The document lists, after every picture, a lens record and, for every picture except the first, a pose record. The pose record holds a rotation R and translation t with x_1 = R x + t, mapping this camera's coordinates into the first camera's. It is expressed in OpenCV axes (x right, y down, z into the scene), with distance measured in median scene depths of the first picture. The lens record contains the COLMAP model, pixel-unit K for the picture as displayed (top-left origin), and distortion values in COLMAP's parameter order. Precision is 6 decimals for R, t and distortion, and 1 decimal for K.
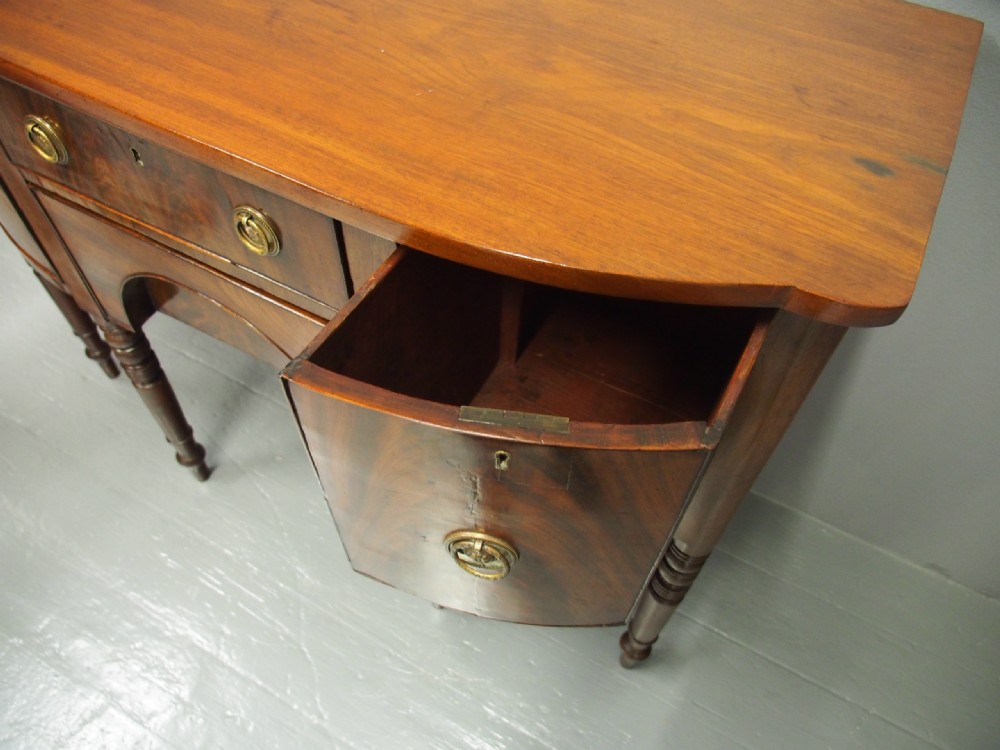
lens RADIAL K [[725.4, 0, 500.3], [0, 725.4, 384.1], [0, 0, 1]] dist [-0.021074, 0.004314]
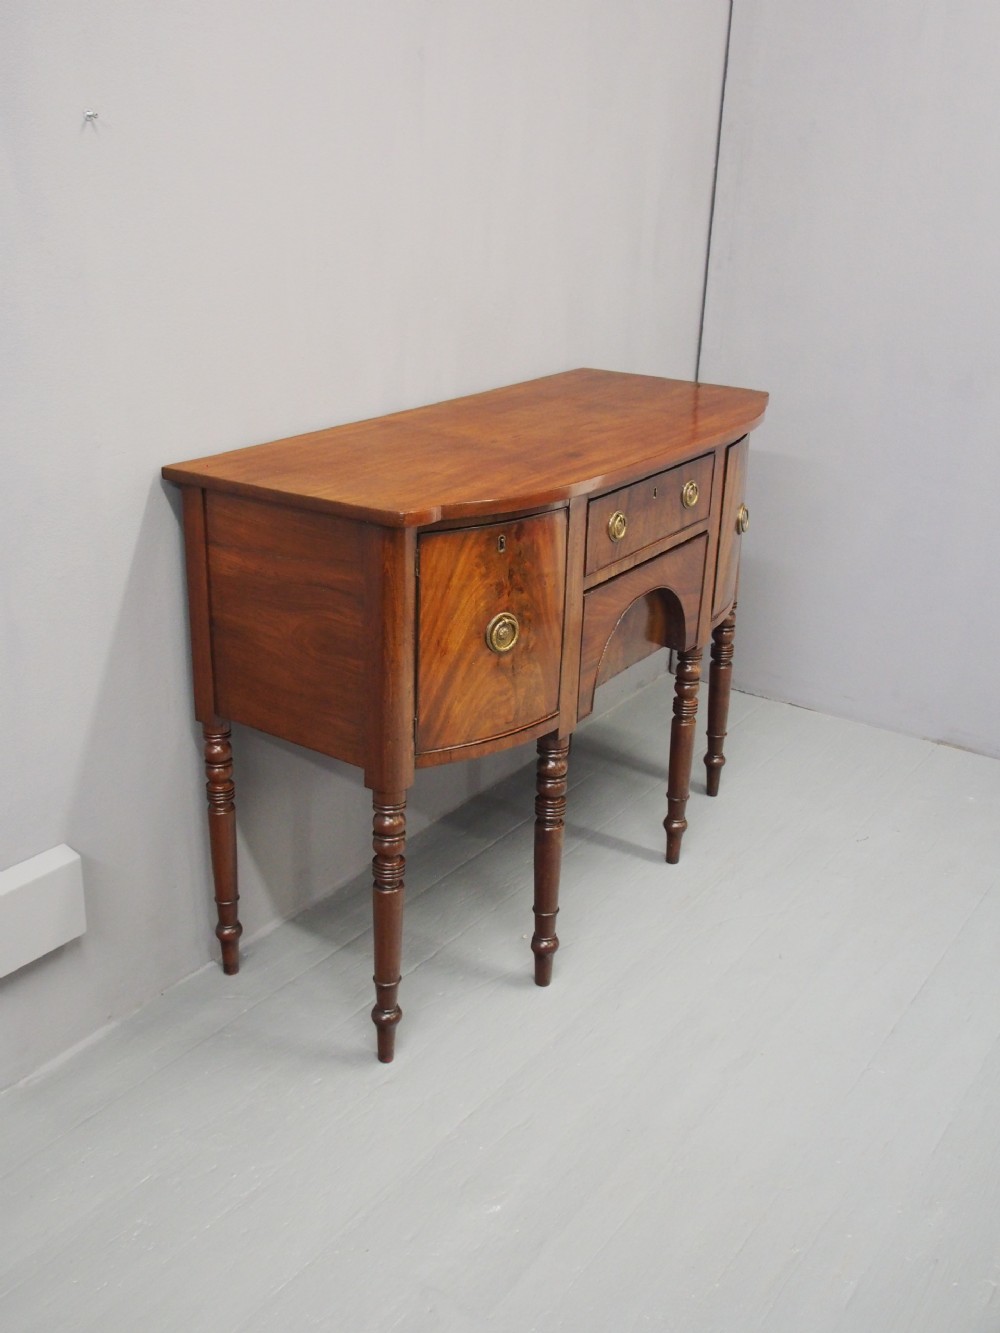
lens RADIAL K [[1326.0, 0, 504.9], [0, 1326.0, 669.0], [0, 0, 1]] dist [-0.022448, 0.000000]
pose [[0.092191, -0.402567, 0.910736, -4.167159], [0.783380, 0.593921, 0.183228, -1.058865], [-0.614667, 0.696561, 0.370117, 0.290922]]
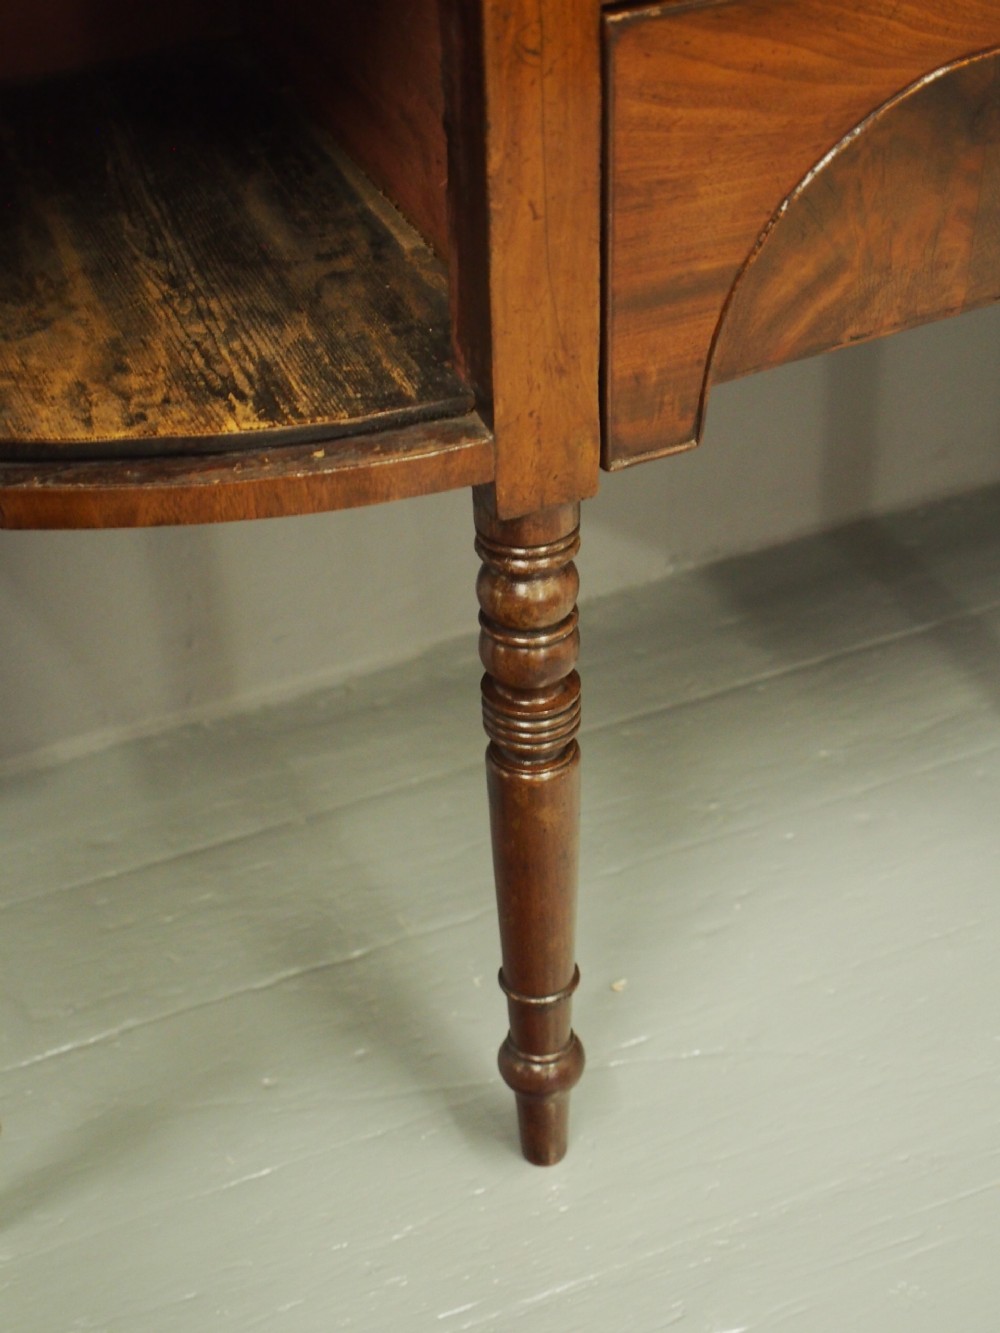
lens RADIAL K [[2255.9, 0, 504.9], [0, 2255.9, 661.7], [0, 0, 1]] dist [0.046300, 0.000000]
pose [[0.608447, -0.531282, 0.589519, -2.072397], [0.669588, 0.742406, -0.022021, -0.050634], [-0.425963, 0.408133, 0.807455, 0.273514]]
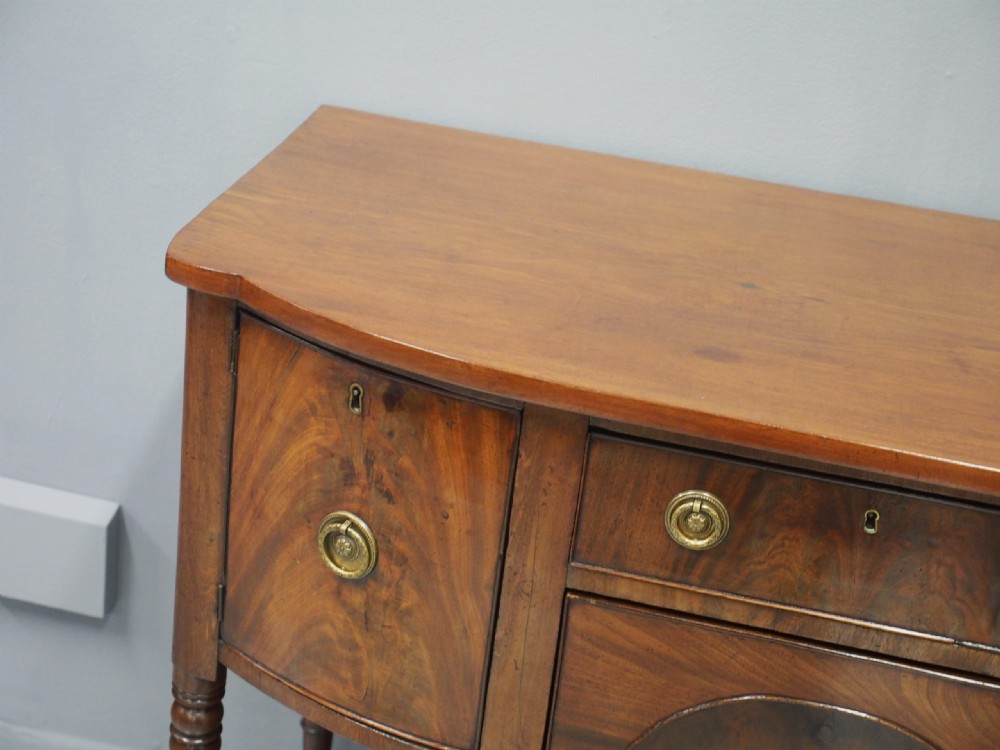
lens RADIAL K [[1836.5, 0, 506.4], [0, 1836.5, 381.1], [0, 0, 1]] dist [0.103427, 0.000000]
pose [[0.961823, -0.071400, 0.264196, -1.588740], [0.178681, 0.895049, -0.408609, 0.376076], [-0.207293, 0.440216, 0.873636, -0.959975]]
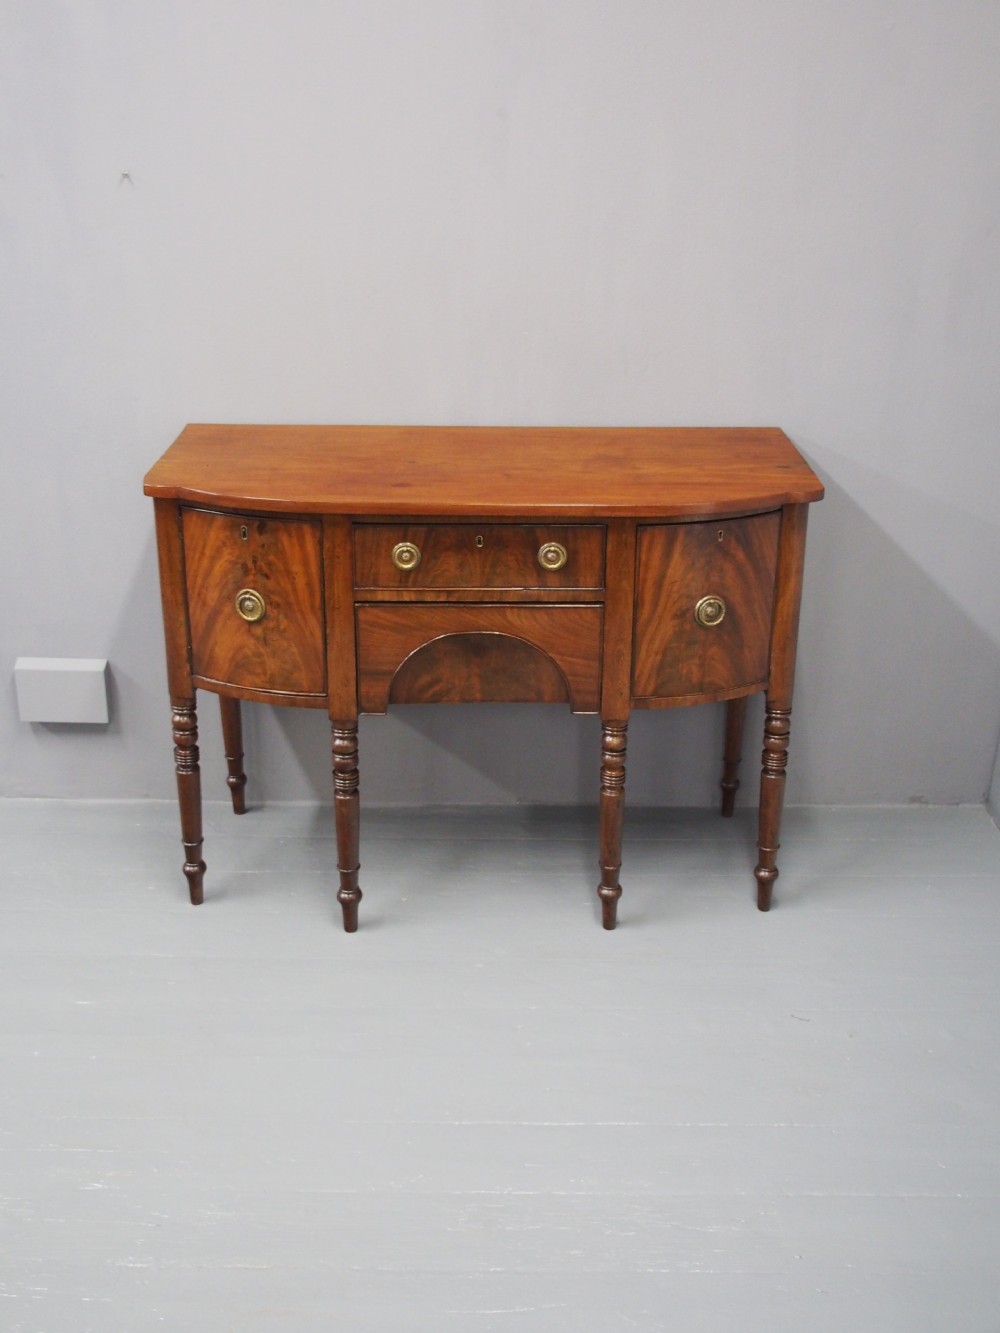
lens RADIAL K [[1392.1, 0, 498.8], [0, 1392.1, 666.0], [0, 0, 1]] dist [-0.005956, 0.000000]
pose [[0.875851, -0.228299, 0.425163, -2.313286], [0.402552, 0.831529, -0.382767, 1.557796], [-0.266150, 0.506397, 0.820199, -2.121456]]
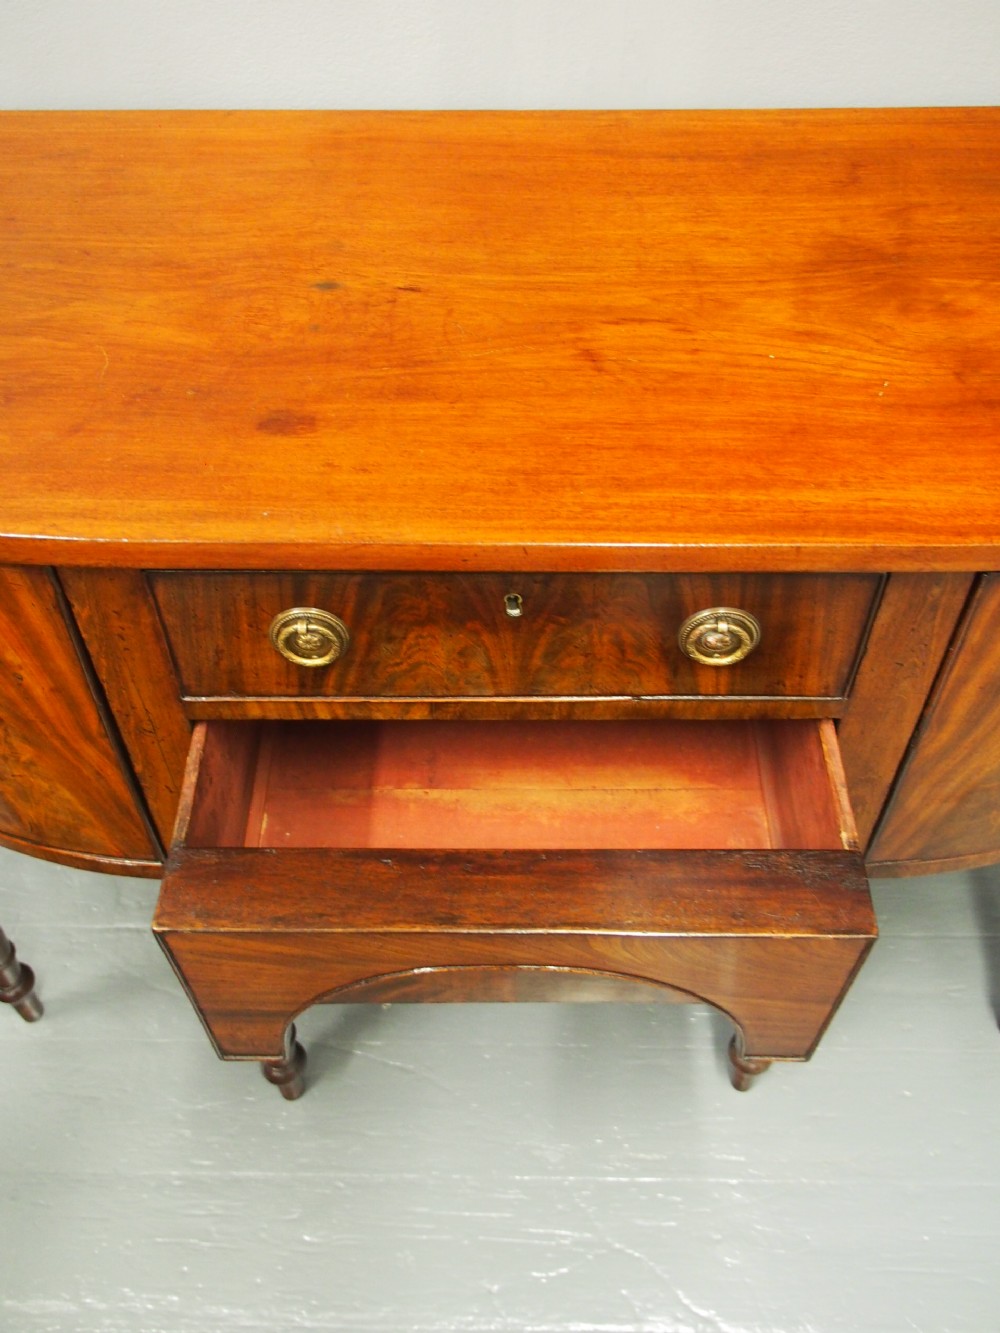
lens RADIAL K [[1179.6, 0, 500.3], [0, 1179.6, 665.7], [0, 0, 1]] dist [0.017354, -0.015195]
pose [[0.882191, -0.385106, 0.270983, -0.903757], [0.402455, 0.915392, -0.009297, -0.274706], [-0.244475, 0.117260, 0.962539, -0.091914]]
